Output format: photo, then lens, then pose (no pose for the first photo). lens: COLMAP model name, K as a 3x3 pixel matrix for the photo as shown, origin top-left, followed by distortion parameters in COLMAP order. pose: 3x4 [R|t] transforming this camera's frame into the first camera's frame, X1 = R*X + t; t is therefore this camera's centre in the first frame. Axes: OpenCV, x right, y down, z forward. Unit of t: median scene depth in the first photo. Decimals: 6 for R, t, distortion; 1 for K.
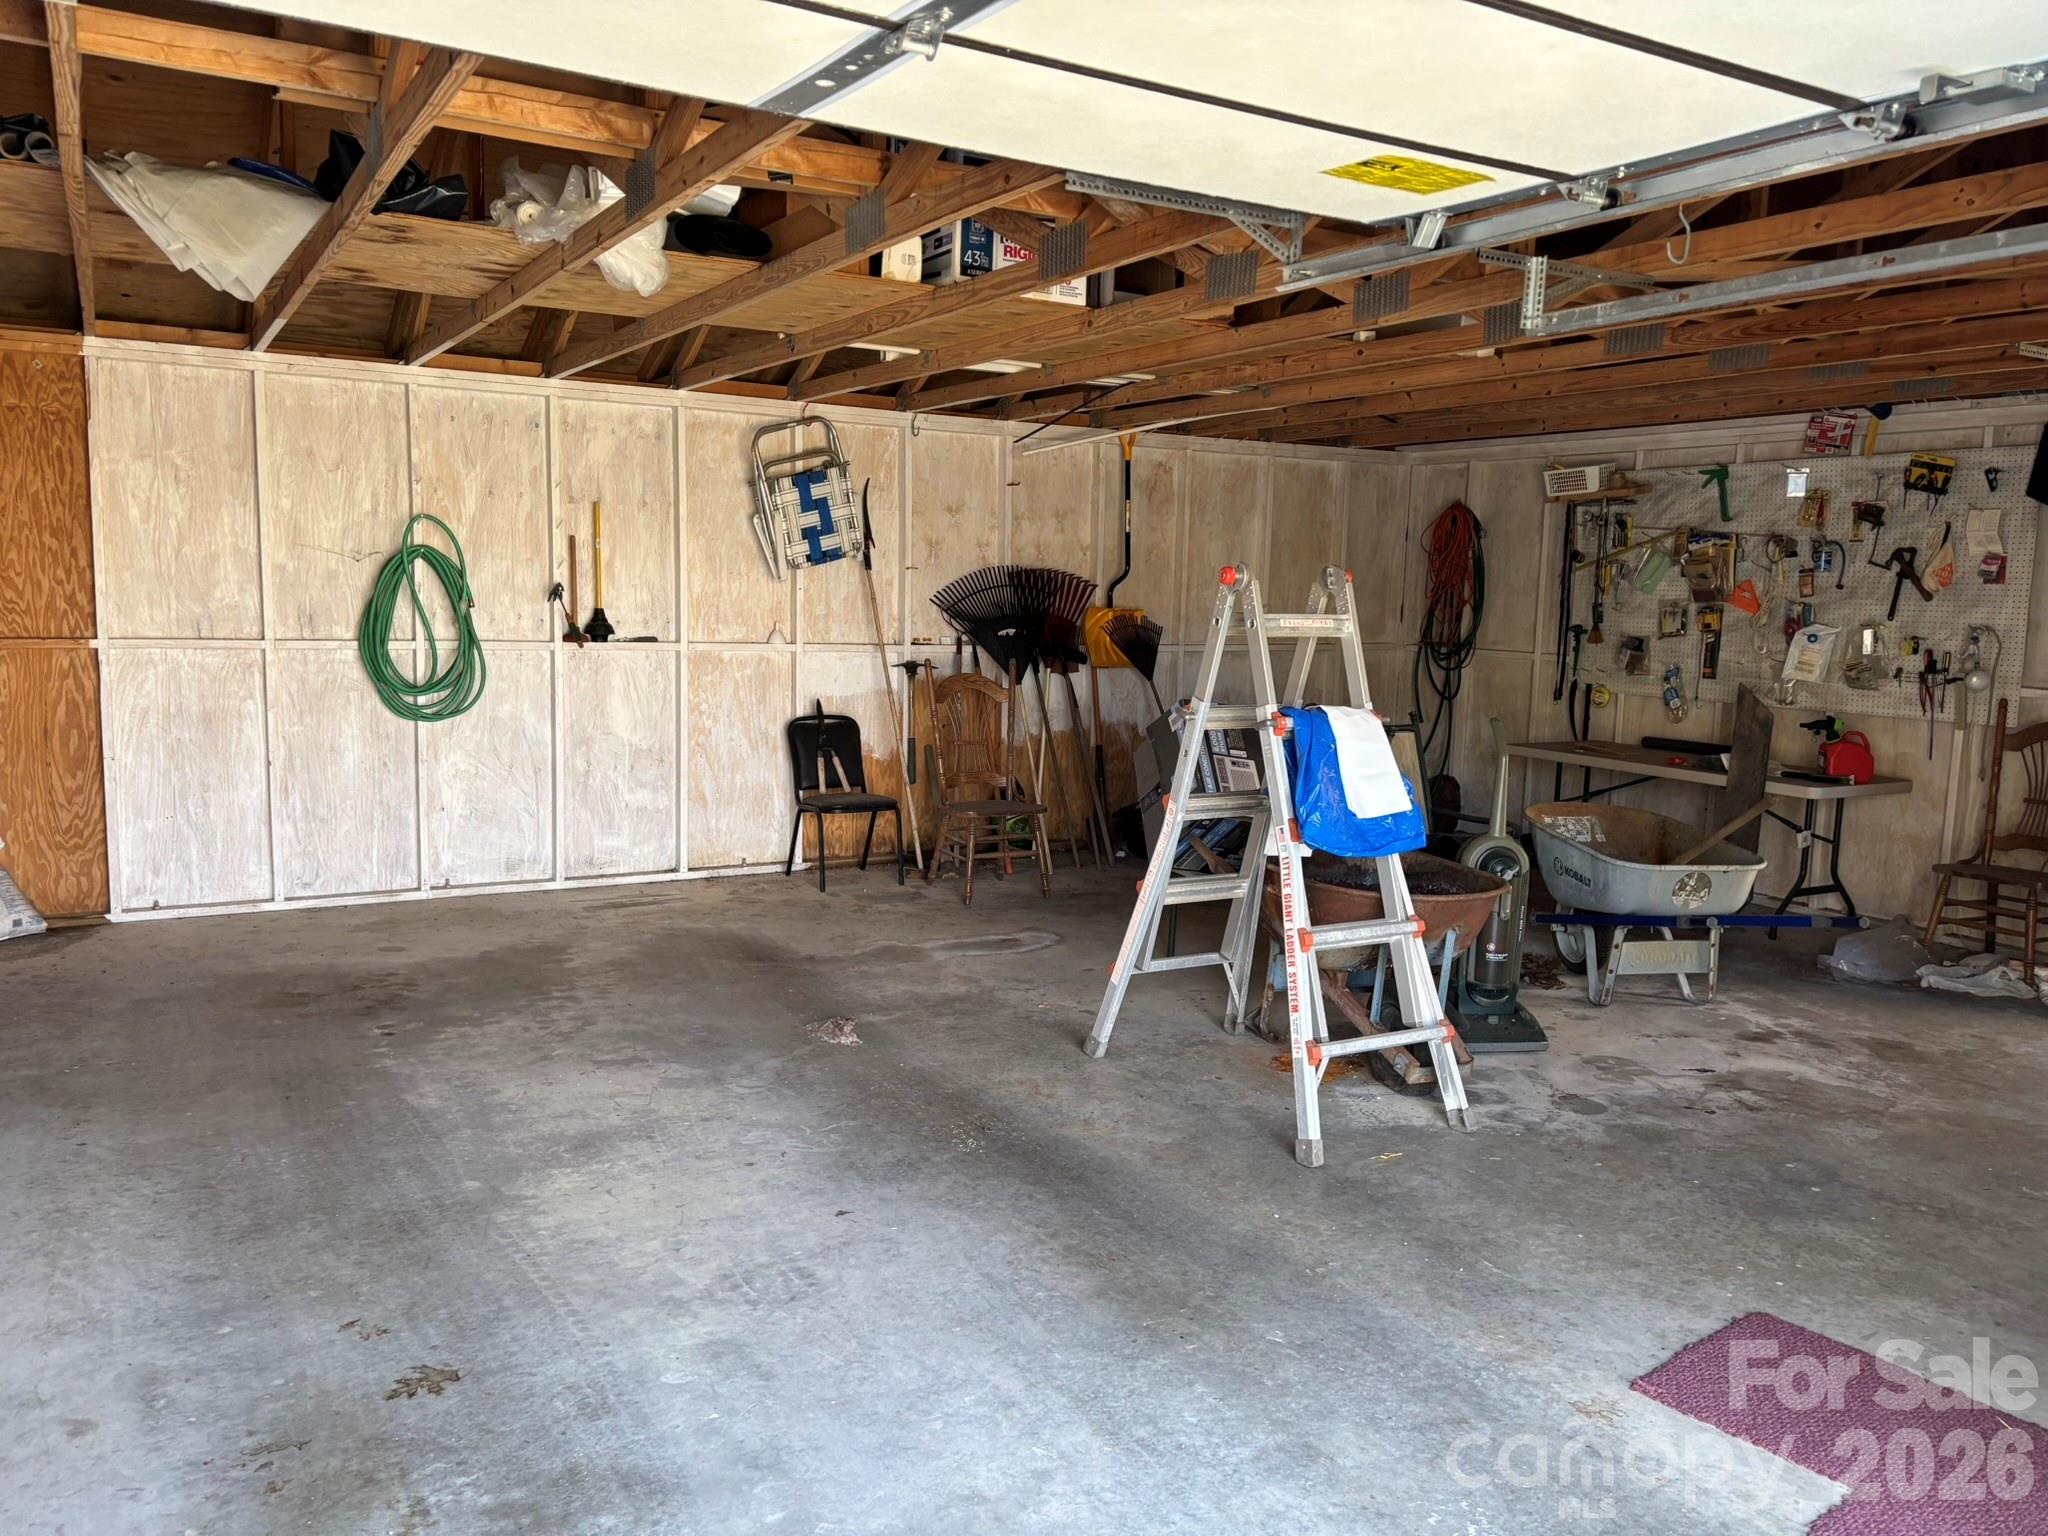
lens RADIAL K [[1539.0, 0, 1026.1], [0, 1539.0, 766.5], [0, 0, 1]] dist [0.057412, -0.064567]
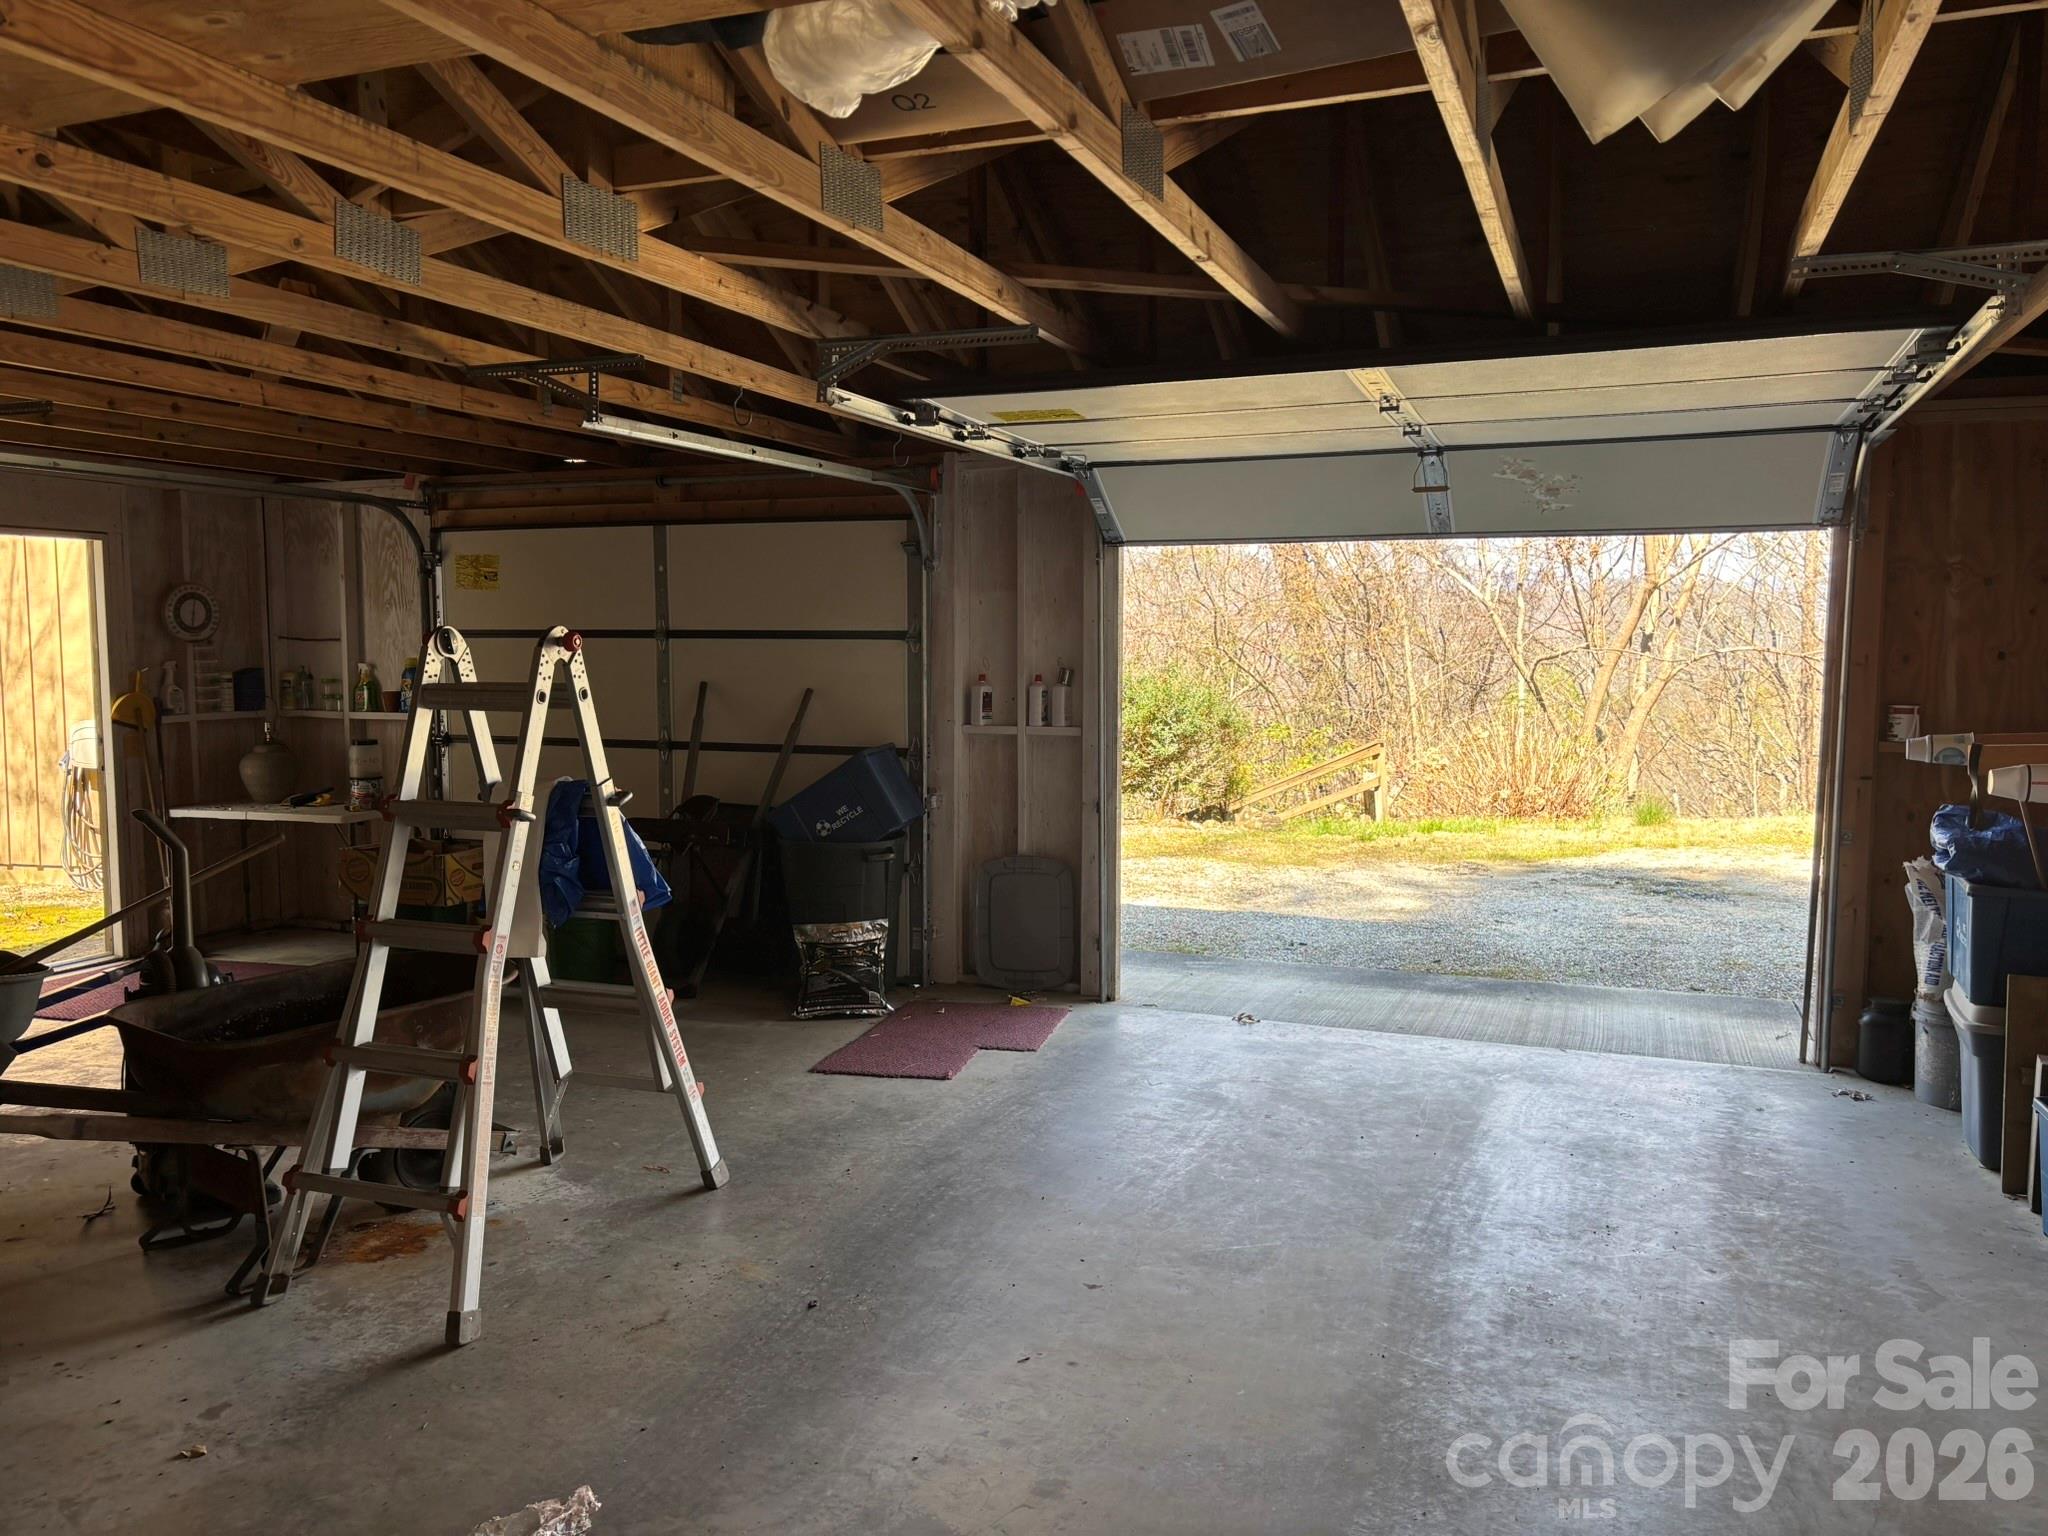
lens RADIAL K [[1539.0, 0, 1028.2], [0, 1539.0, 767.8], [0, 0, 1]] dist [0.057412, -0.064567]
pose [[-0.624200, -0.086177, 0.776497, -0.870579], [0.083989, 0.980736, 0.176360, -0.226827], [-0.776737, 0.175301, -0.604937, 1.635822]]
